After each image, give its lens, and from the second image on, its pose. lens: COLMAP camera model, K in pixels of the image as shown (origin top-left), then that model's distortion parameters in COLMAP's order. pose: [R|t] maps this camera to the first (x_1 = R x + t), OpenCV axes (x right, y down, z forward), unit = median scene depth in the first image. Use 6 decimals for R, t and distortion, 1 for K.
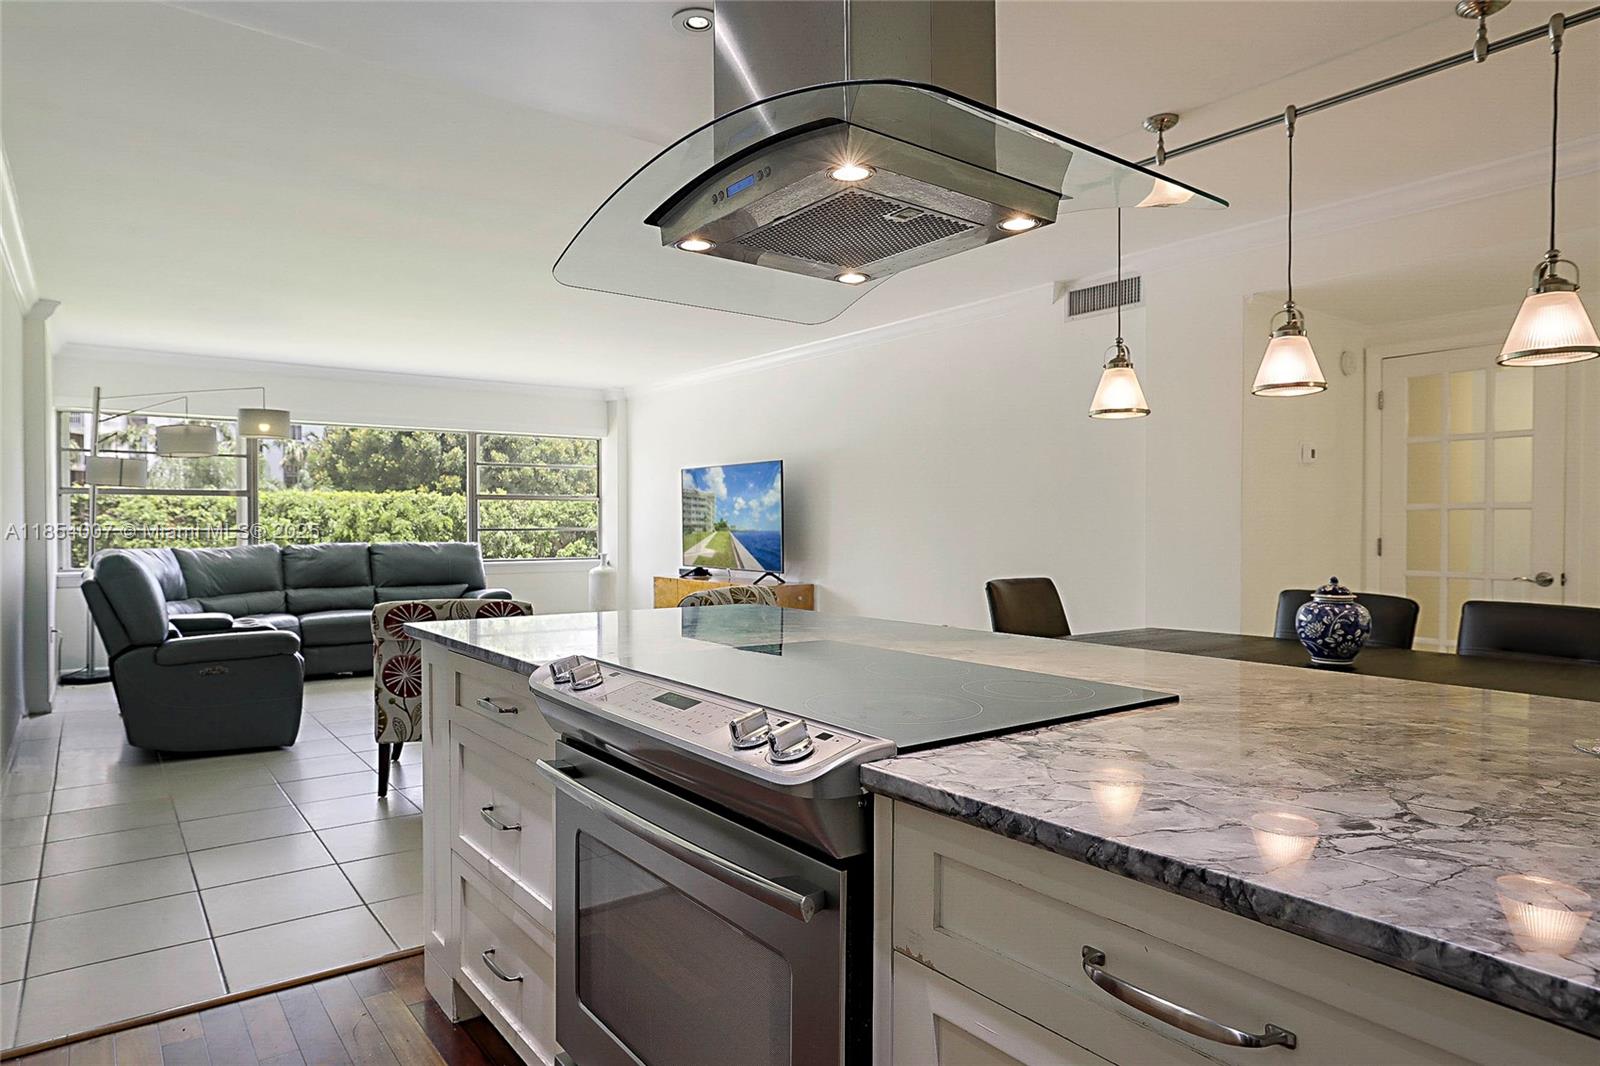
lens RADIAL K [[951.1, 0, 760.8], [0, 951.1, 529.0], [0, 0, 1]] dist [-0.035671, 0.028471]
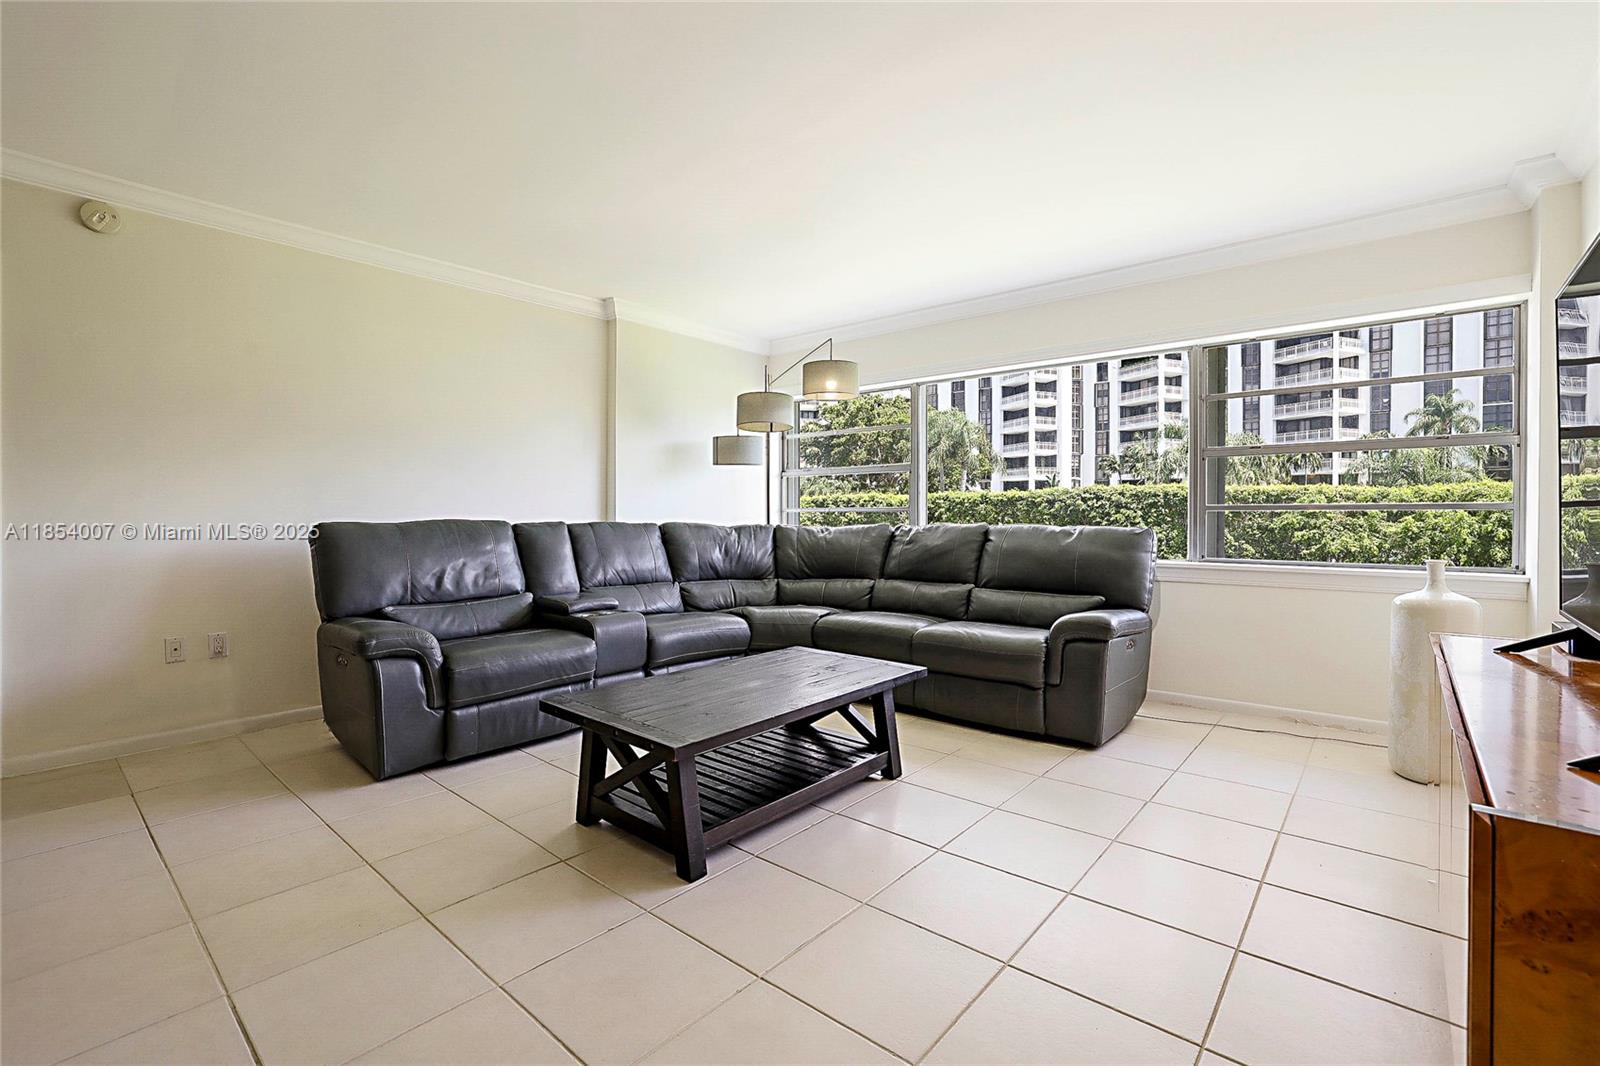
lens RADIAL K [[691.8, 0, 798.5], [0, 691.8, 522.9], [0, 0, 1]] dist [-0.044443, 0.017542]
pose [[0.232368, 0.009187, -0.972585, 0.072394], [-0.007353, 0.999943, 0.007689, 0.011008], [0.972600, 0.005365, 0.232422, 0.810020]]
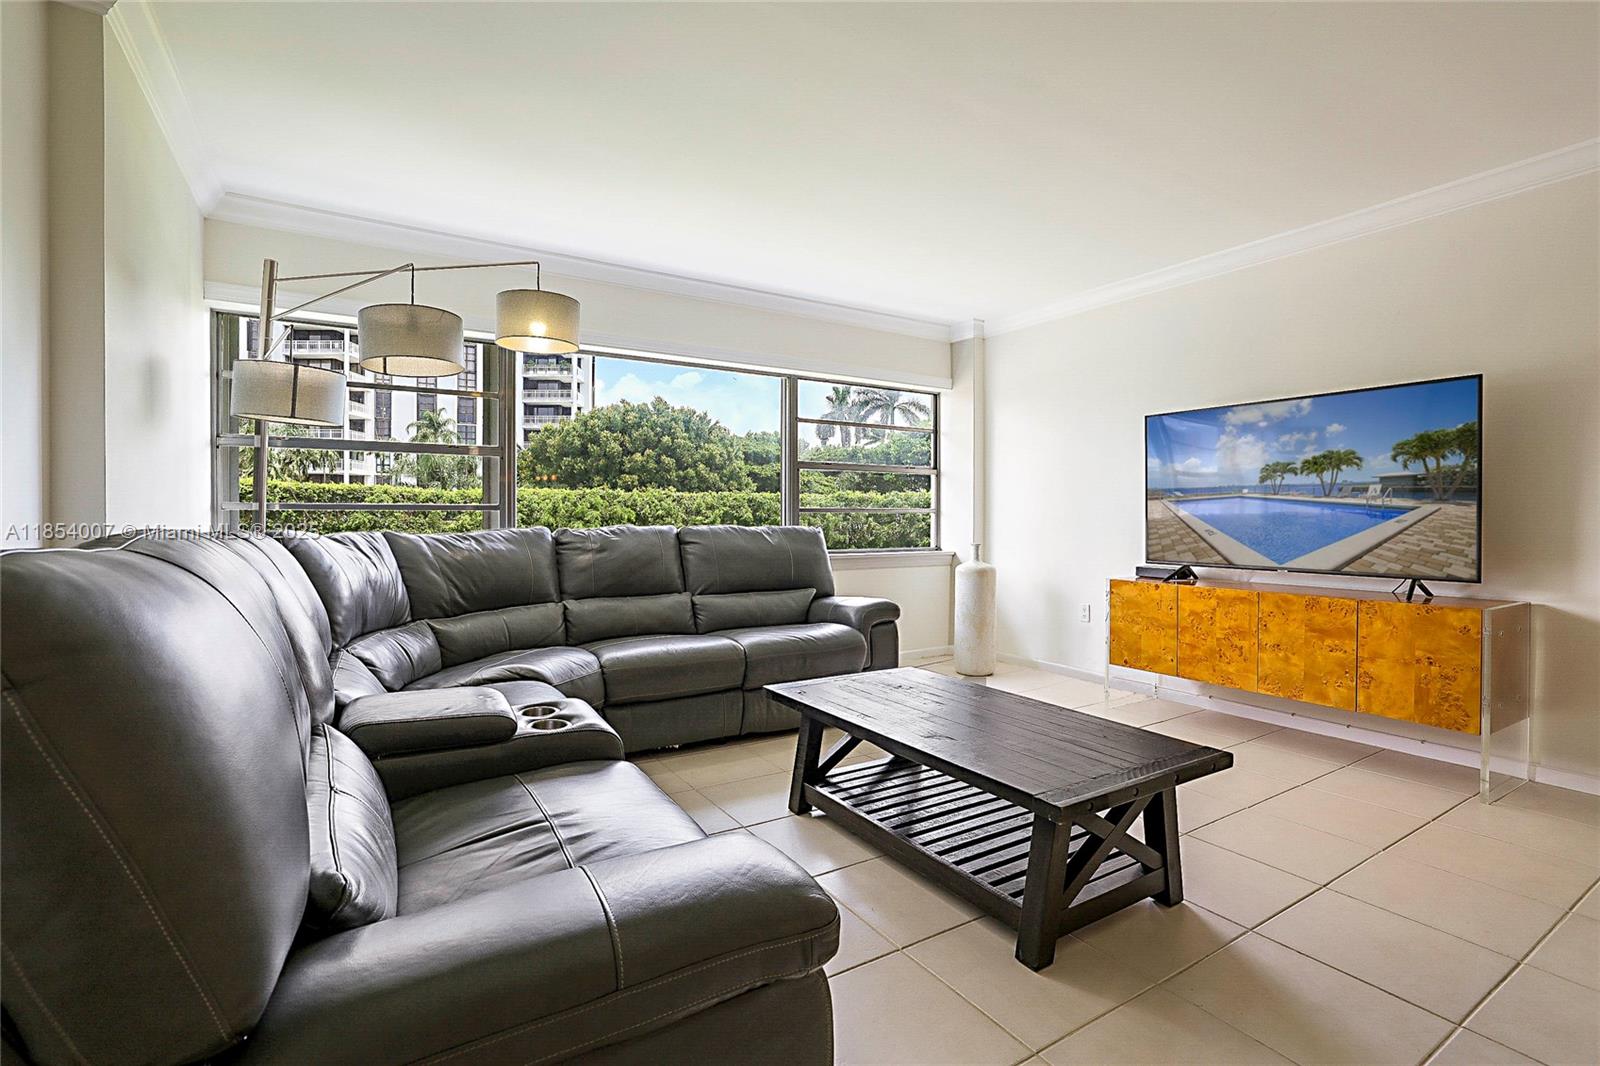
lens RADIAL K [[717.2, 0, 788.7], [0, 717.2, 524.0], [0, 0, 1]] dist [-0.018801, 0.000098]
pose [[0.997652, 0.002408, -0.068442, -0.331314], [-0.002194, 0.999992, 0.003203, 0.012123], [0.068449, -0.003046, 0.997650, 0.552696]]
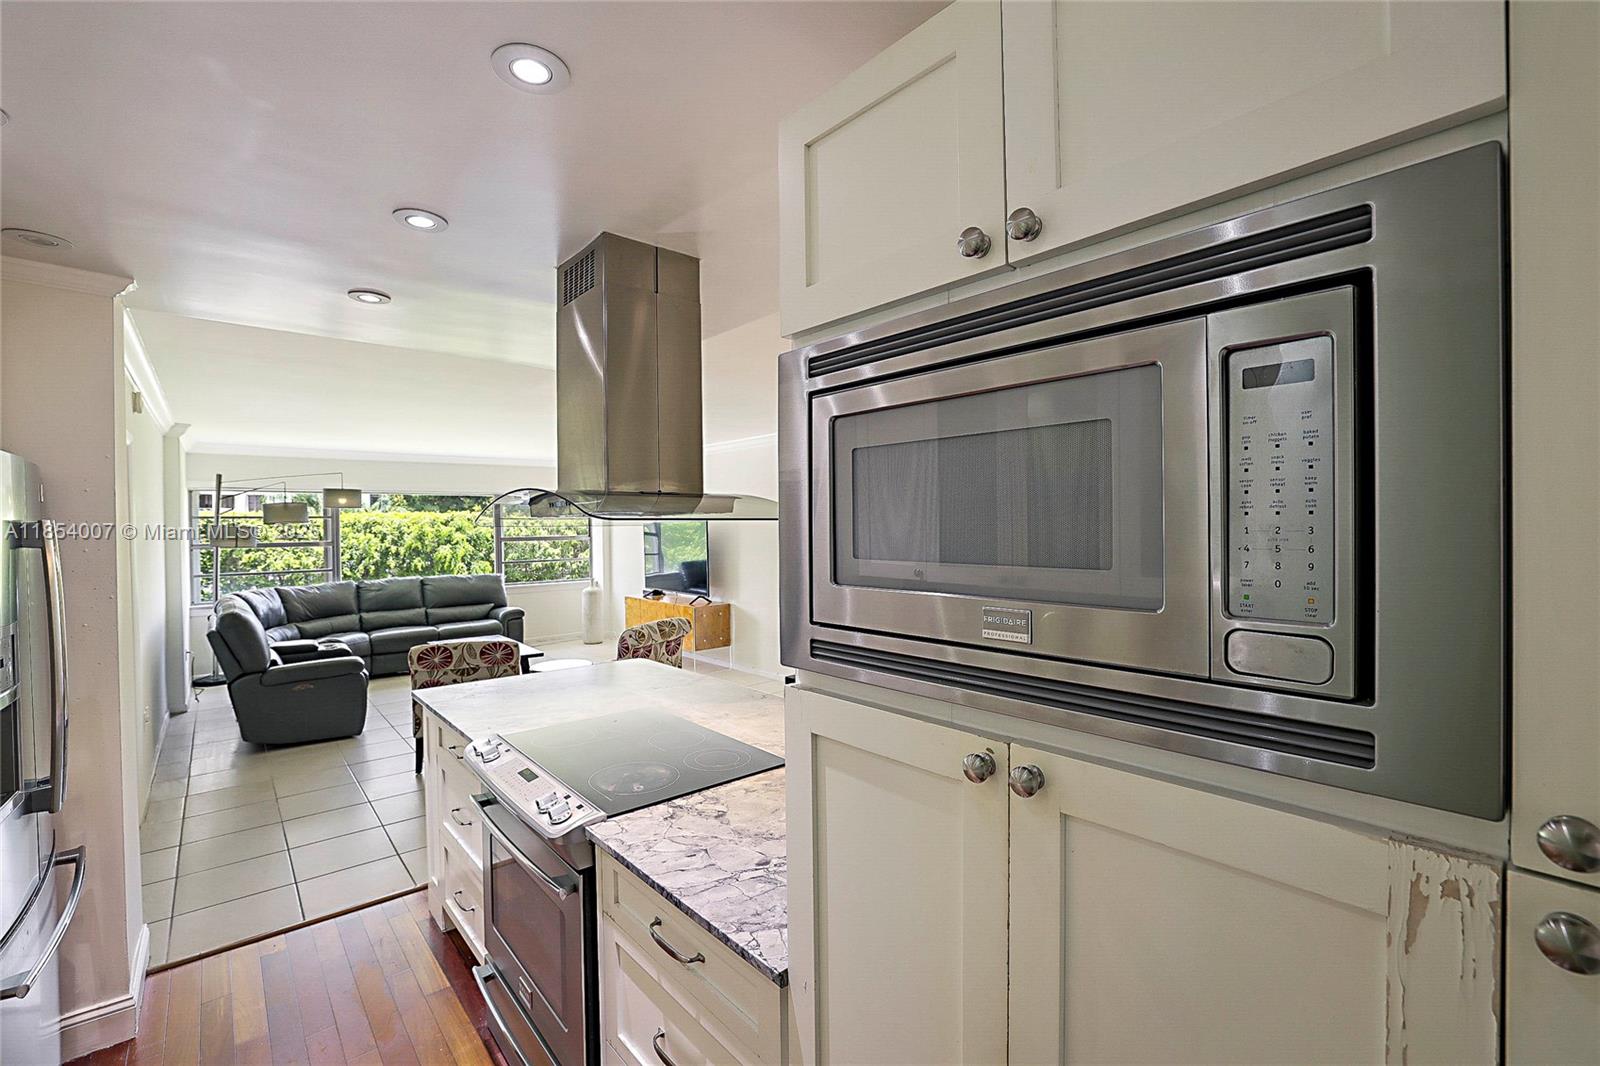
lens RADIAL K [[691.8, 0, 798.5], [0, 691.8, 522.9], [0, 0, 1]] dist [-0.044443, 0.017542]
pose [[0.995775, -0.012245, 0.091002, 0.063131], [0.012777, 0.999905, -0.005258, -0.059270], [-0.090928, 0.006399, 0.995837, -0.082225]]
